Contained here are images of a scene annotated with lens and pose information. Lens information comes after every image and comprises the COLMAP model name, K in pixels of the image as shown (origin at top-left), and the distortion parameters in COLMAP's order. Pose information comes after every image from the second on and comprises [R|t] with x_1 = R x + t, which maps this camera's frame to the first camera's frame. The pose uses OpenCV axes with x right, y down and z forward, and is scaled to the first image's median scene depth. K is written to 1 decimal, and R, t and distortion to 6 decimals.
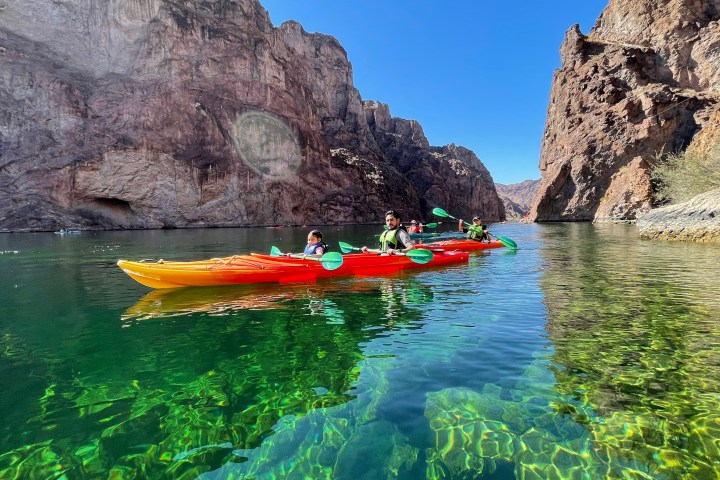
lens RADIAL K [[339.5, 0, 361.4], [0, 339.5, 243.2], [0, 0, 1]] dist [-0.019294, 0.000058]
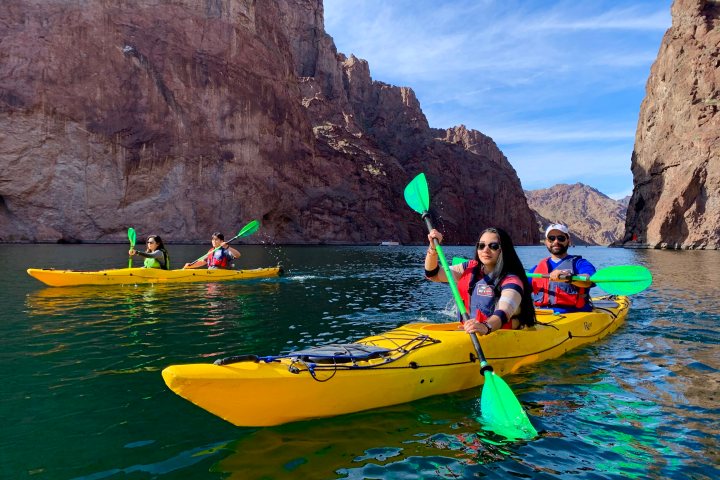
lens RADIAL K [[544.4, 0, 358.0], [0, 544.4, 239.0], [0, 0, 1]] dist [0.011697, -0.015224]
pose [[0.994035, 0.028799, 0.105186, -0.142614], [-0.021633, 0.997407, -0.068646, 0.006786], [-0.106891, 0.065961, 0.992080, -0.040549]]
